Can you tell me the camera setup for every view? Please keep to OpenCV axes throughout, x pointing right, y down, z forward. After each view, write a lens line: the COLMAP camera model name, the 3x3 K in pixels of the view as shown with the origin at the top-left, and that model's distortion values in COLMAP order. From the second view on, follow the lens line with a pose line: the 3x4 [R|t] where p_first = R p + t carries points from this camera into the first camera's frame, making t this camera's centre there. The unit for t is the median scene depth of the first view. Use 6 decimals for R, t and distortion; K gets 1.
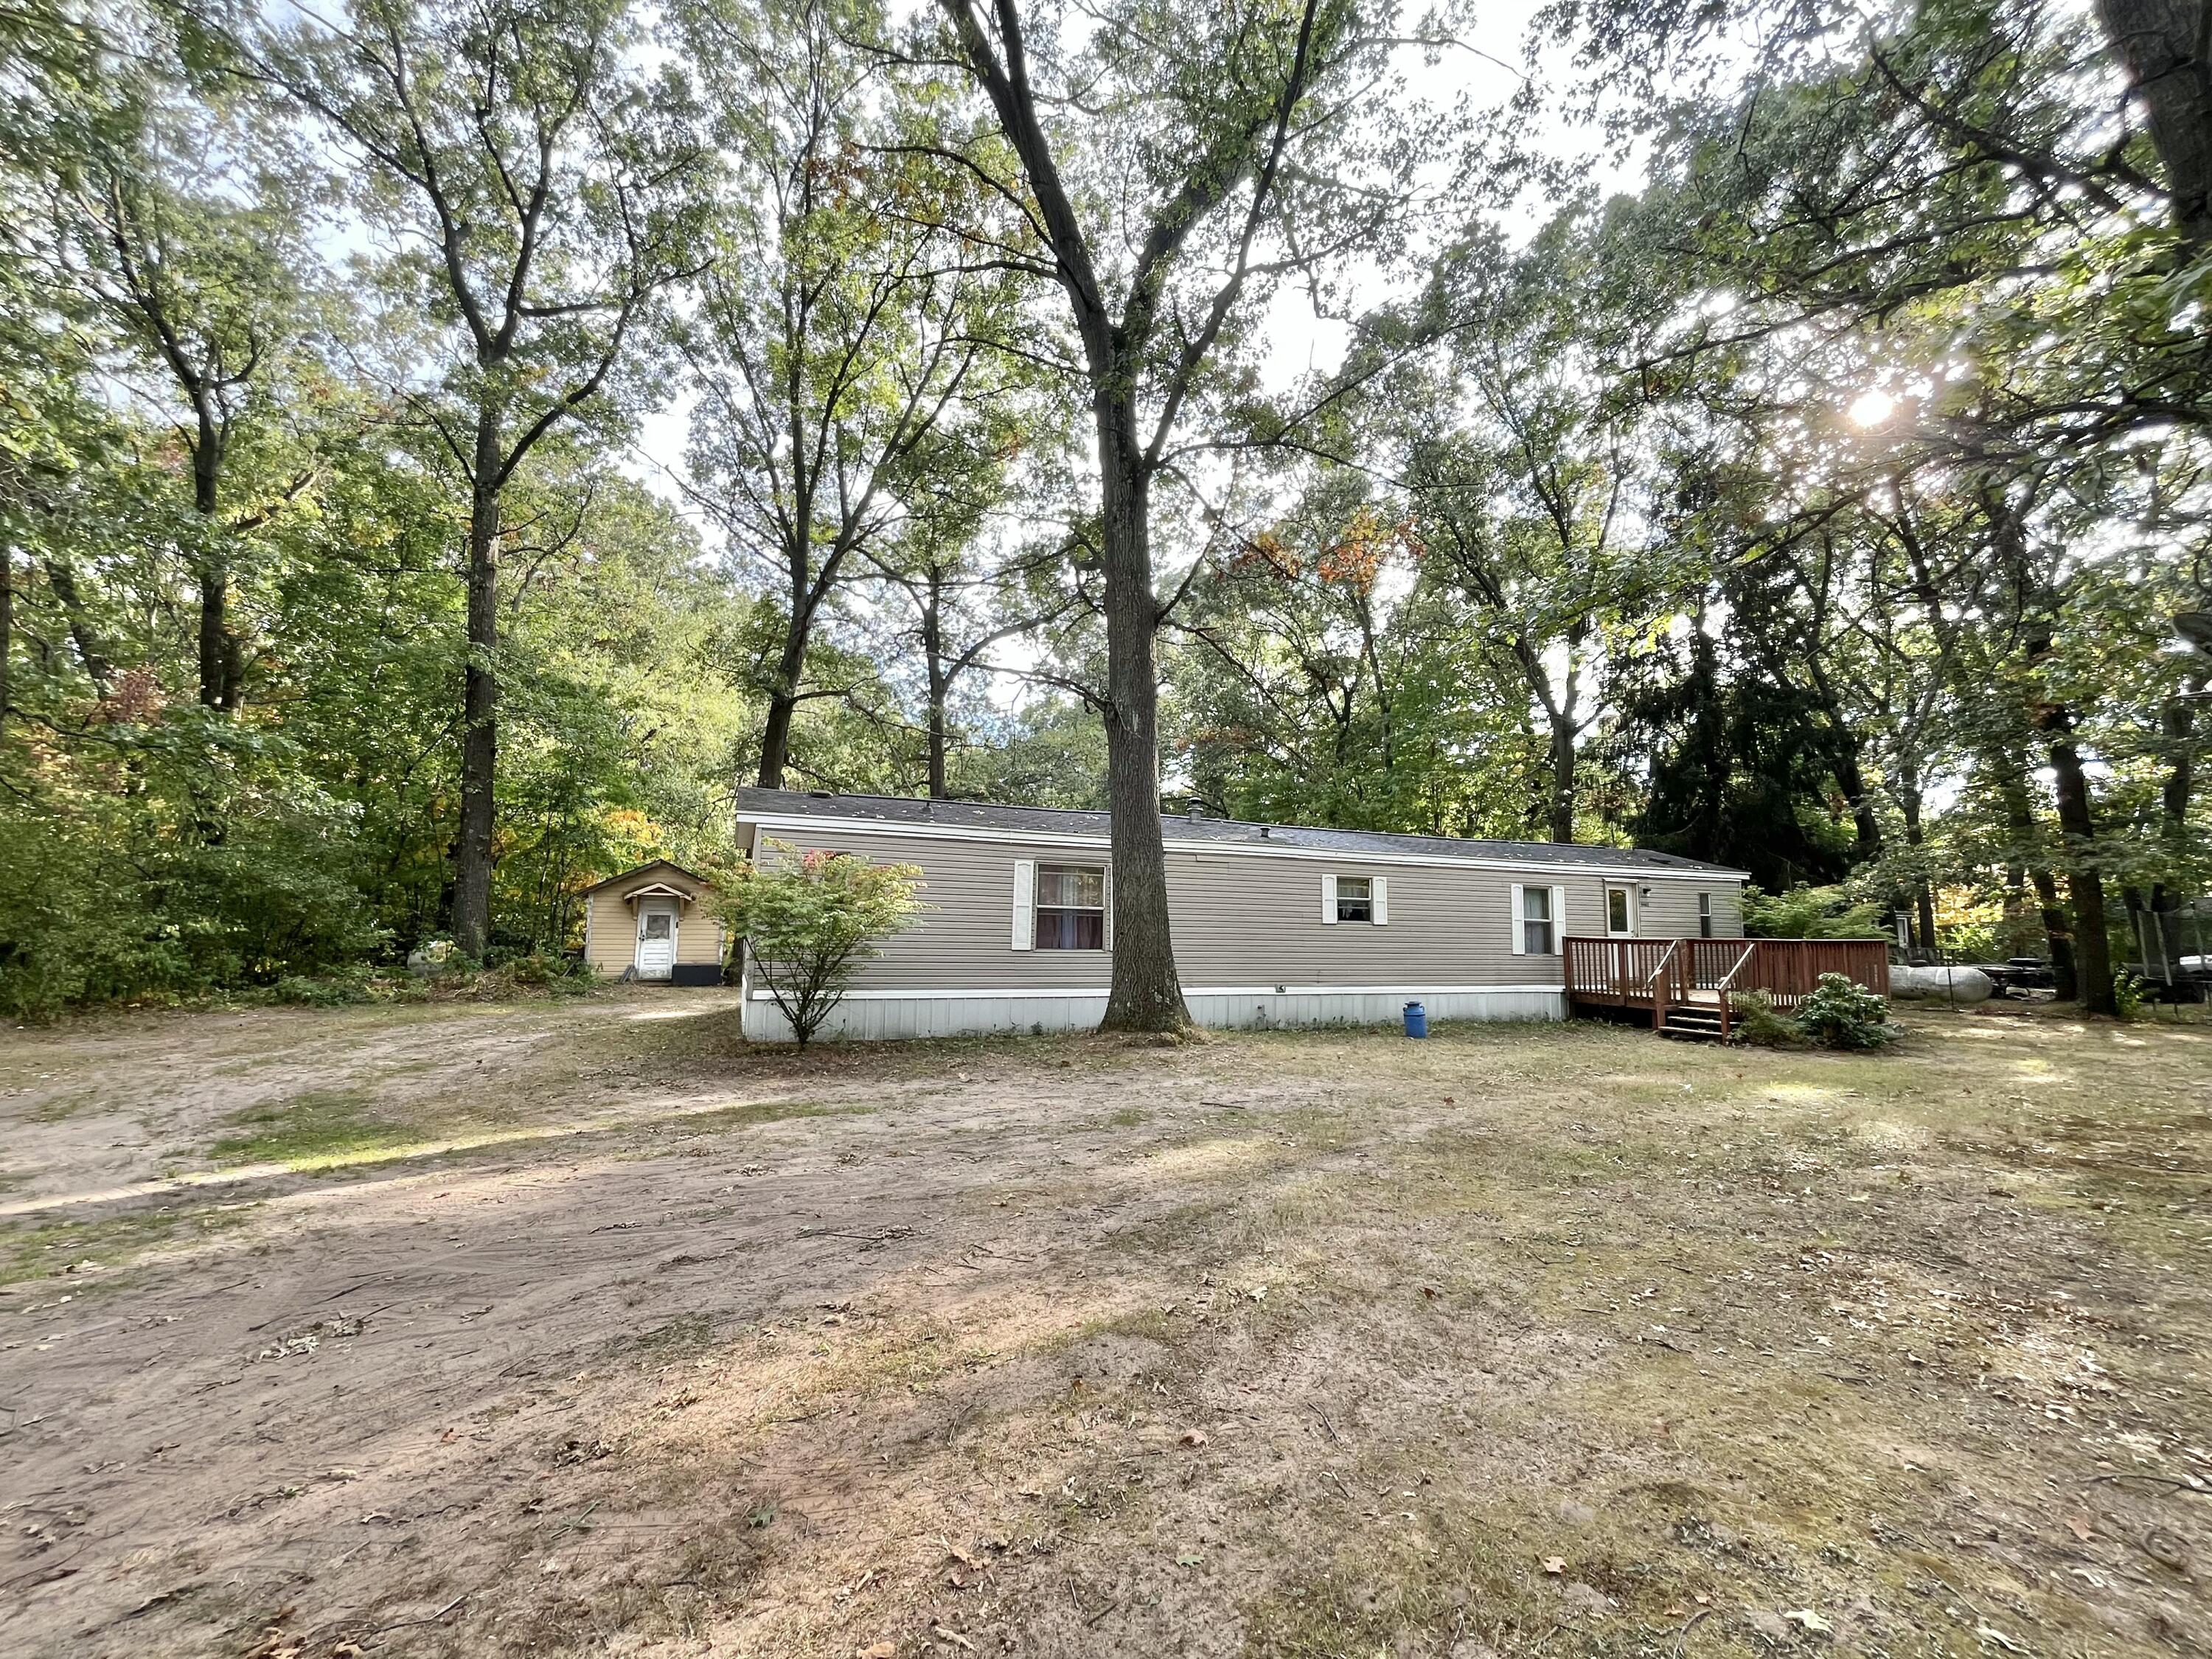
lens RADIAL K [[902.0, 0, 1101.9], [0, 902.0, 833.8], [0, 0, 1]] dist [-0.001979, -0.000187]
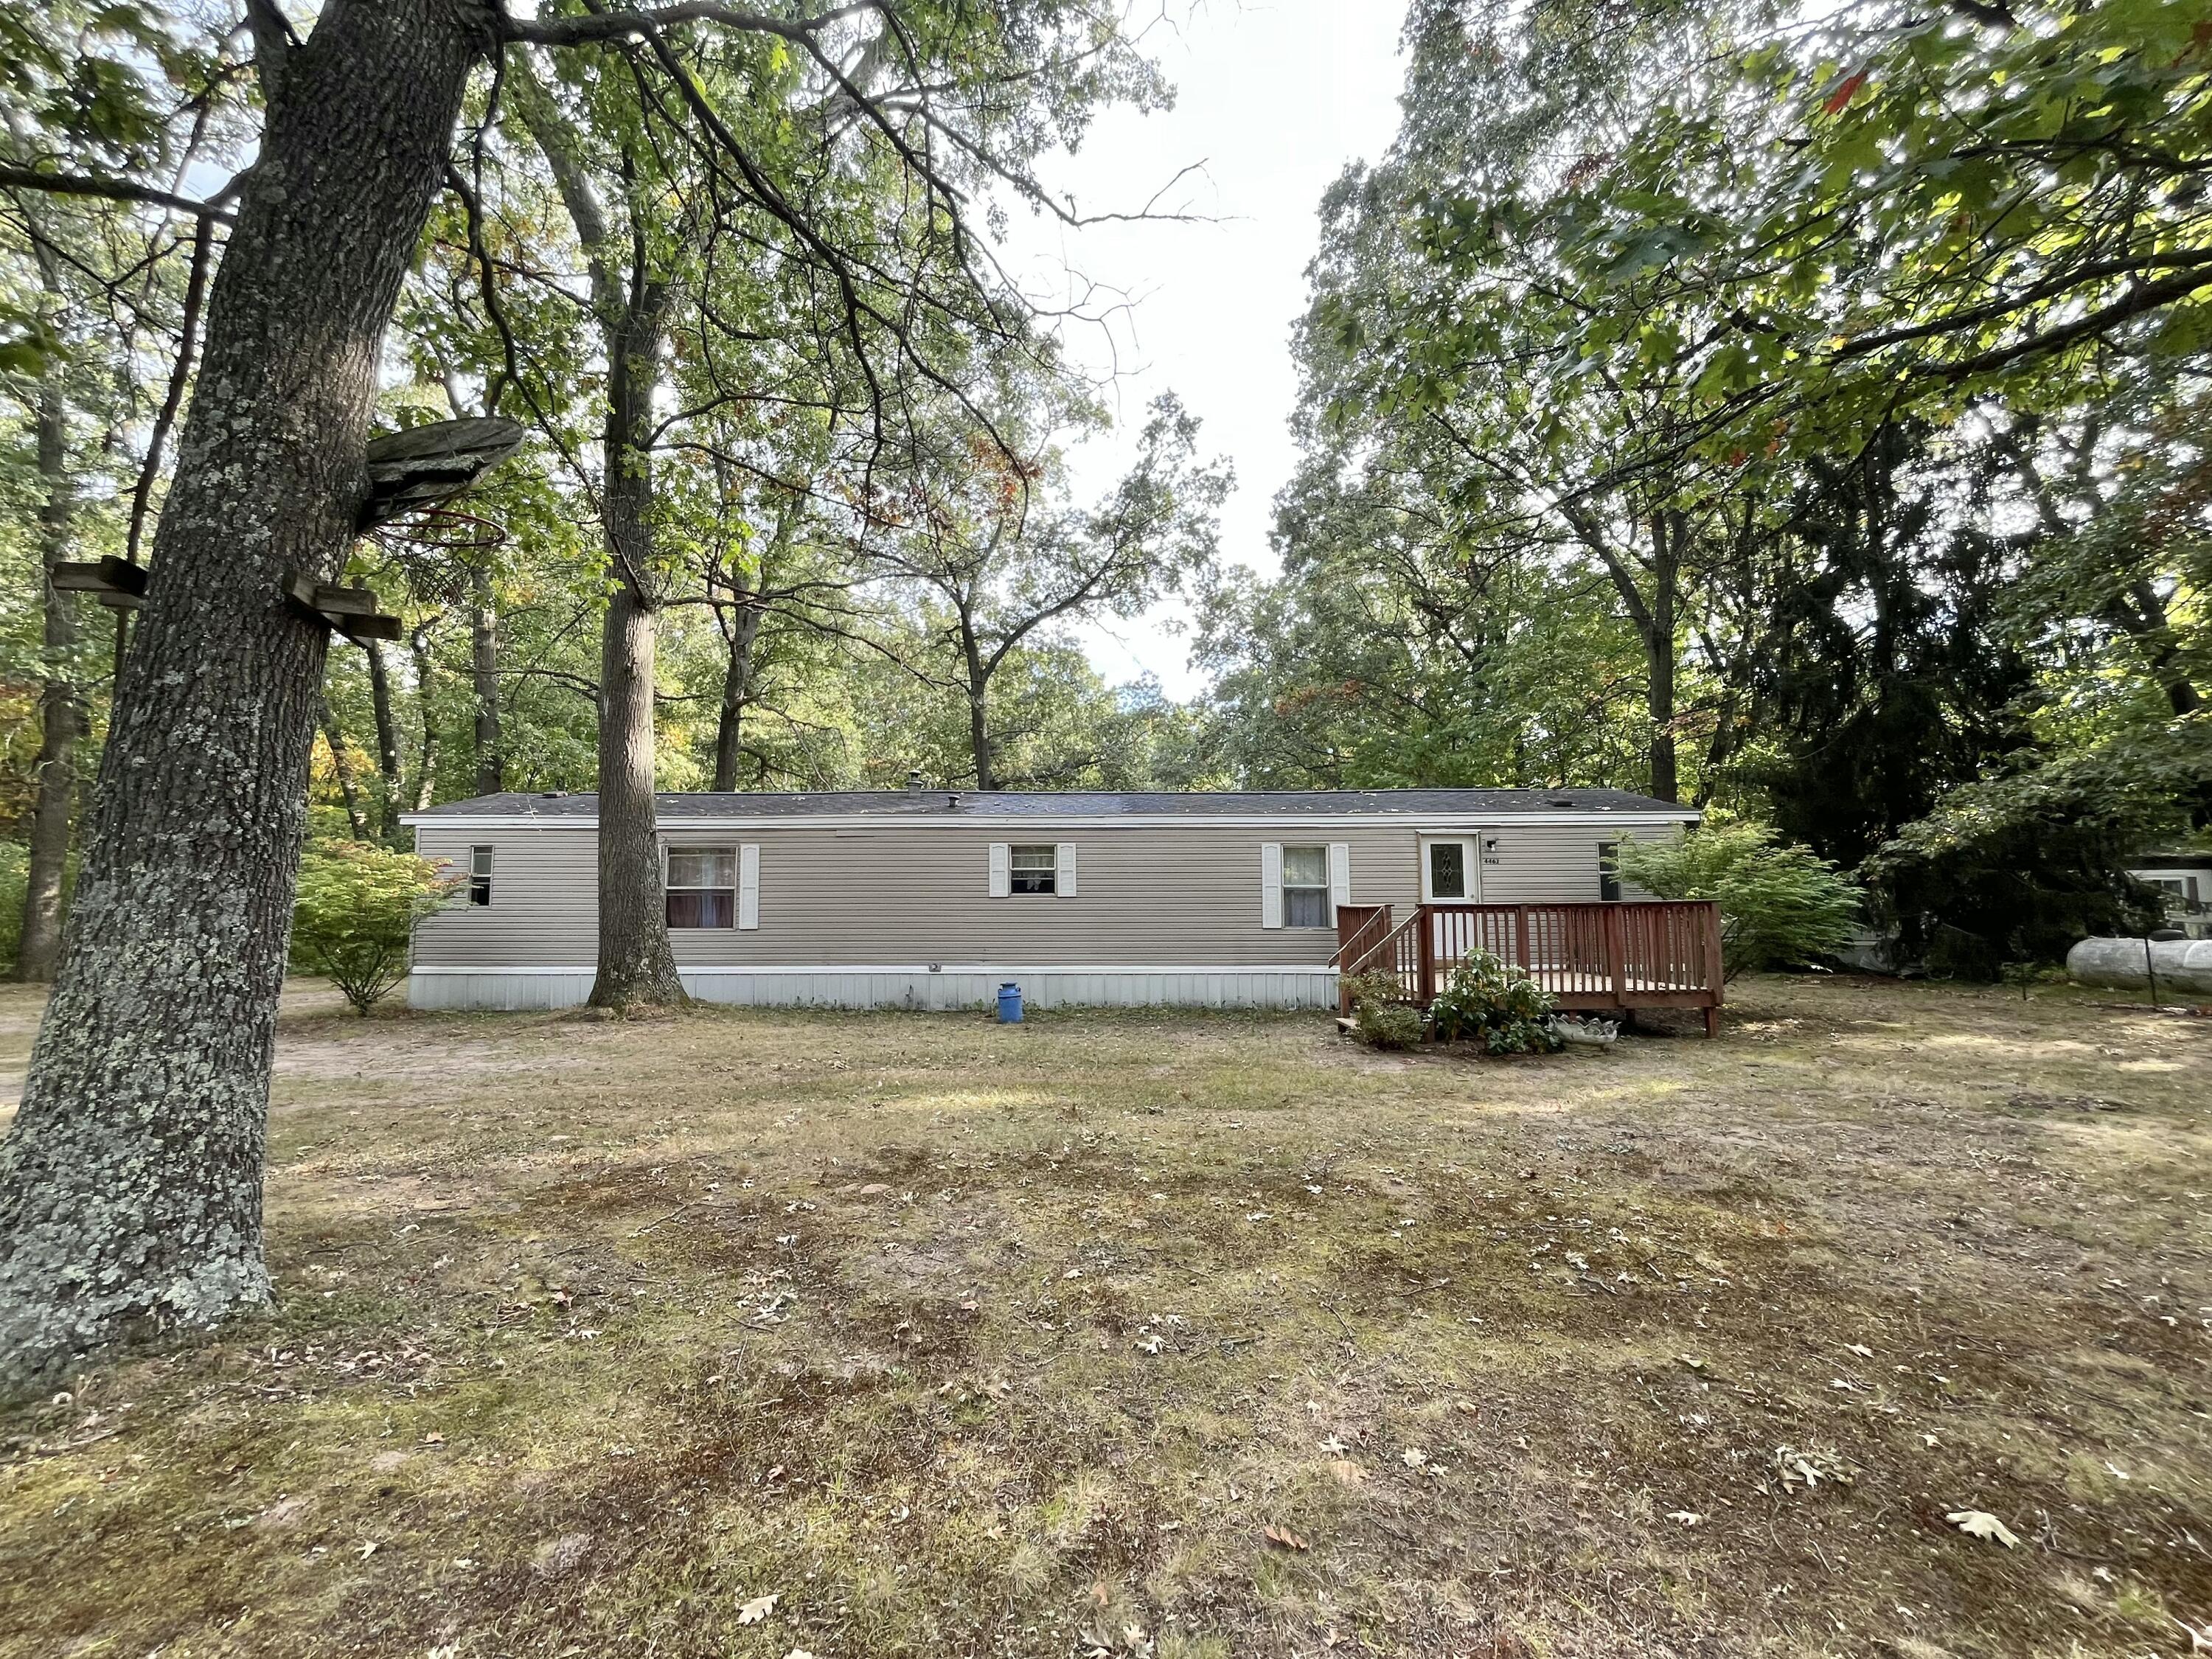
lens RADIAL K [[902.0, 0, 1101.9], [0, 902.0, 833.8], [0, 0, 1]] dist [-0.001979, -0.000187]
pose [[0.922740, -0.052007, -0.381897, 0.636528], [0.060701, 0.998098, 0.010745, 0.029597], [0.380612, -0.033097, 0.924142, 0.181880]]
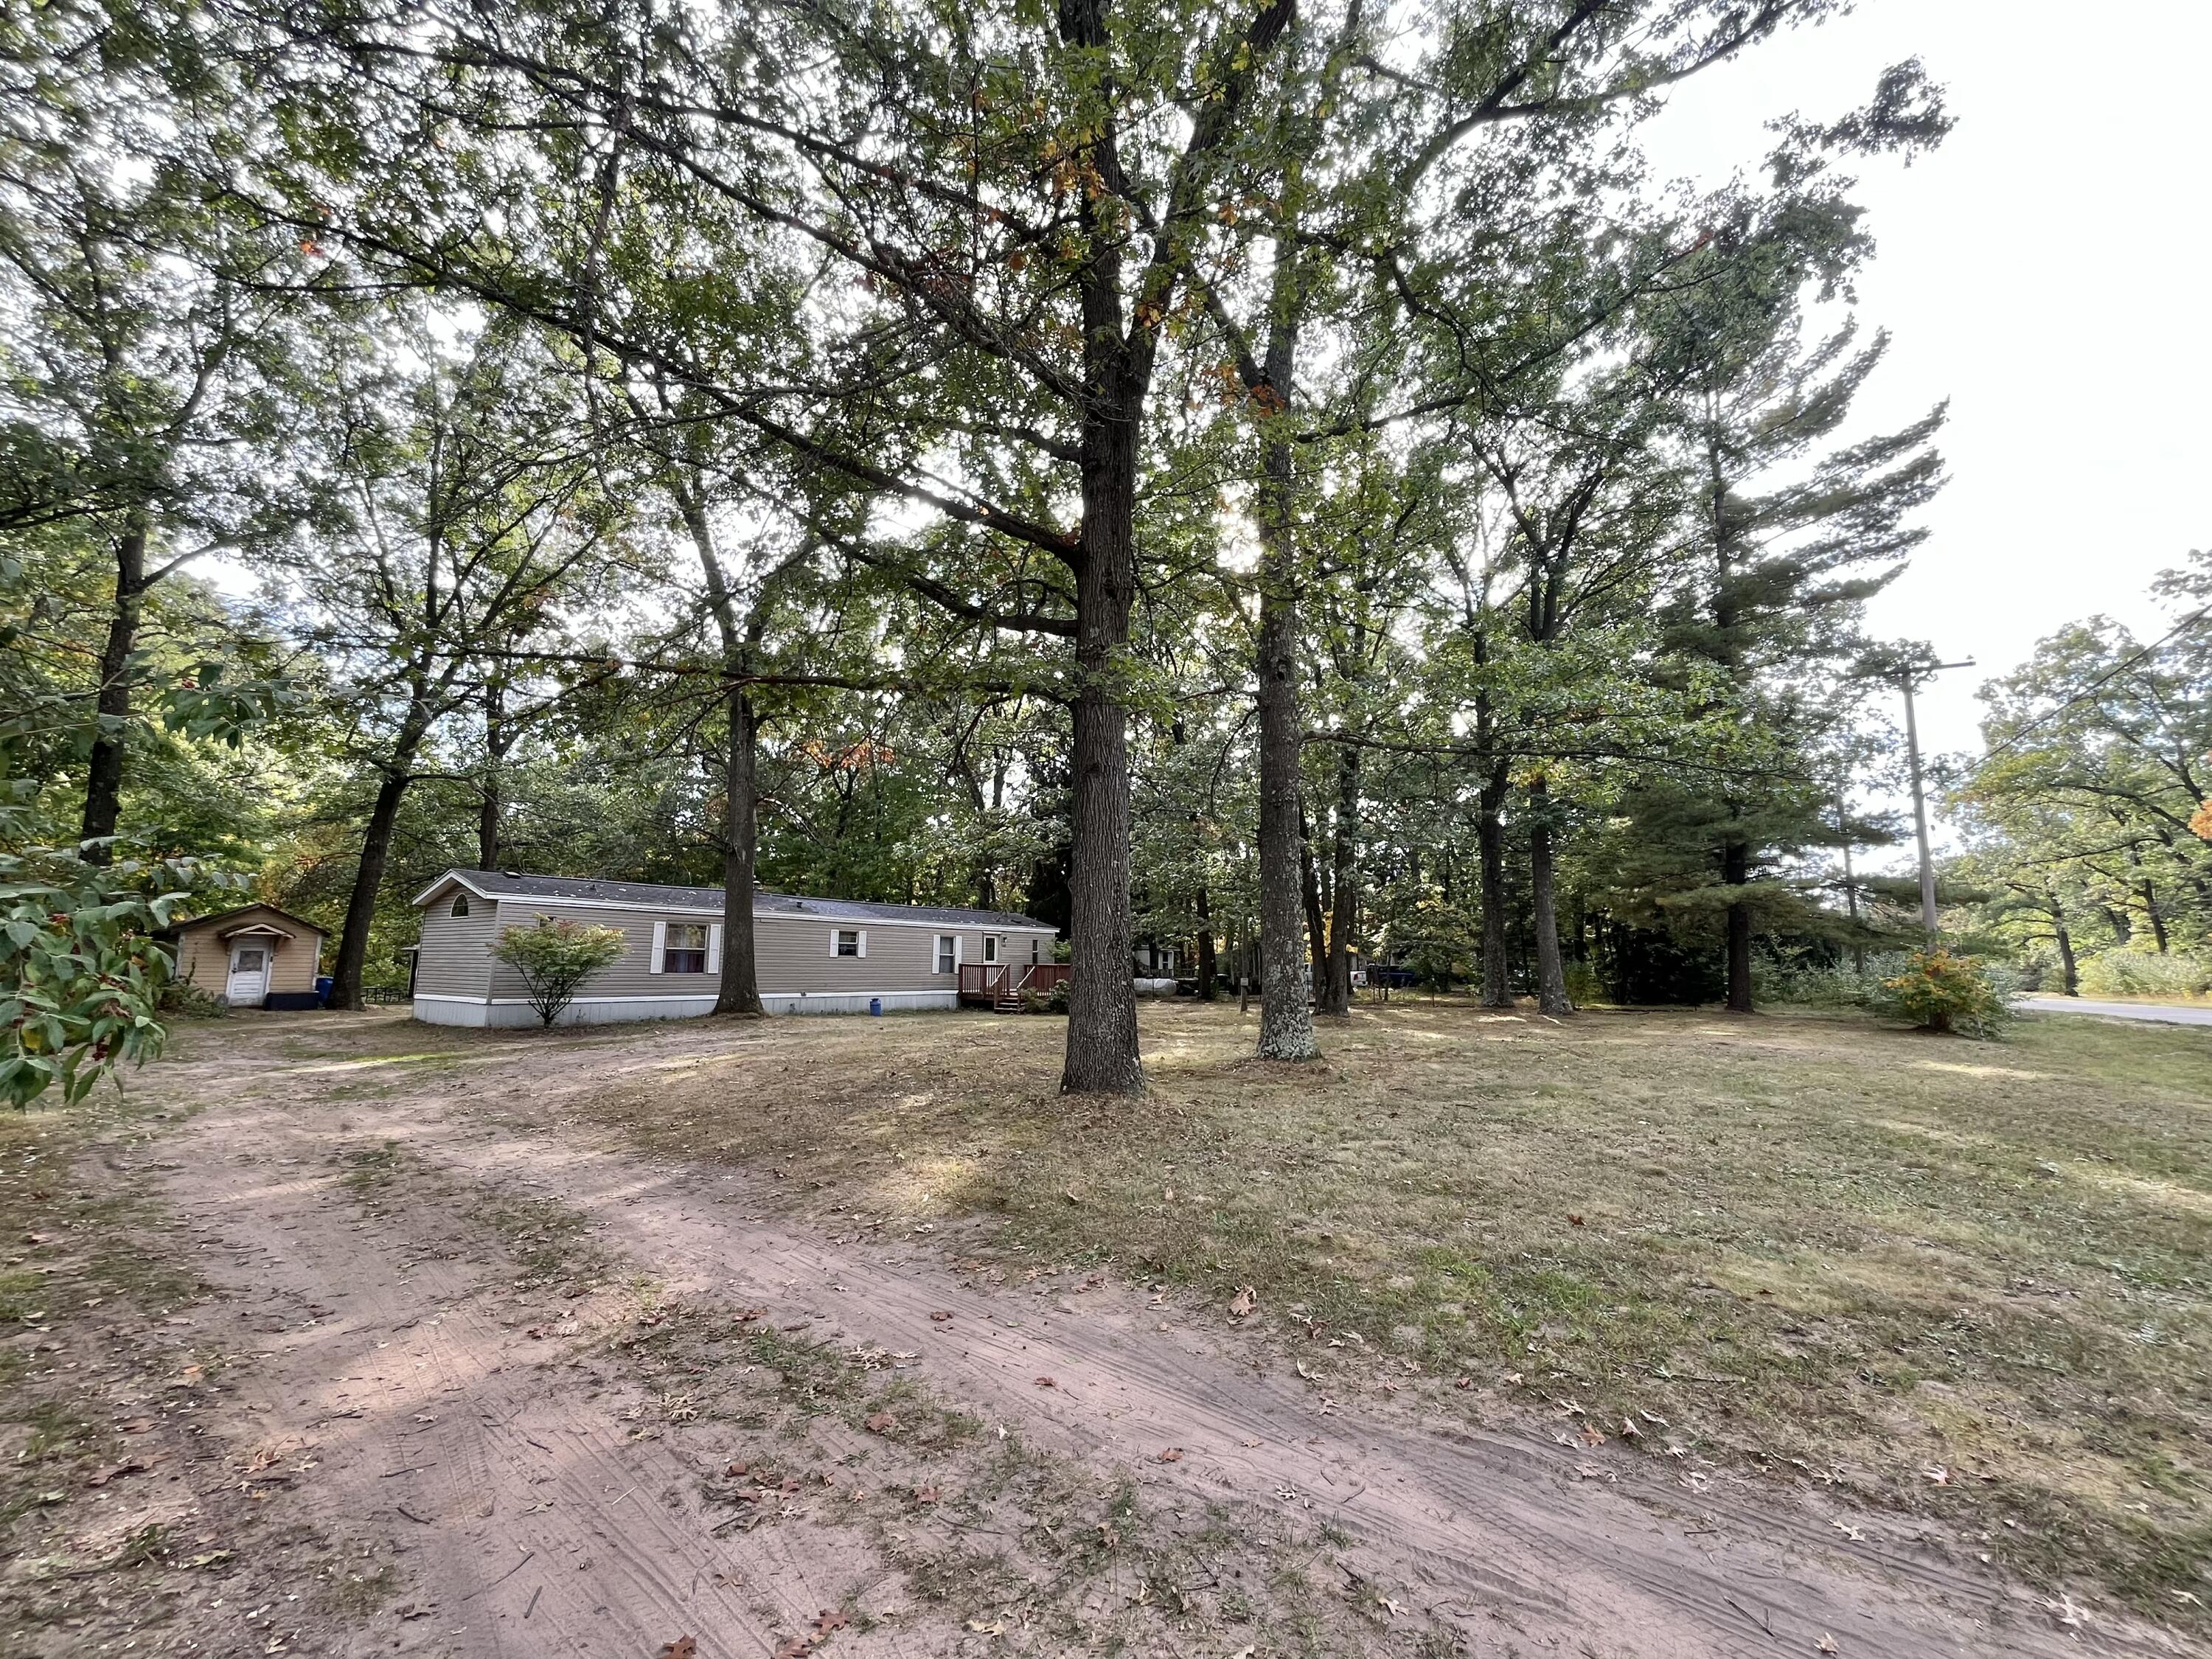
lens RADIAL K [[896.3, 0, 1098.7], [0, 896.3, 833.4], [0, 0, 1]] dist [-0.002112, 0.000141]
pose [[0.853504, 0.067370, 0.516713, -0.213670], [-0.051274, 0.997653, -0.045381, -0.084465], [-0.518558, 0.012239, 0.854955, -0.729484]]
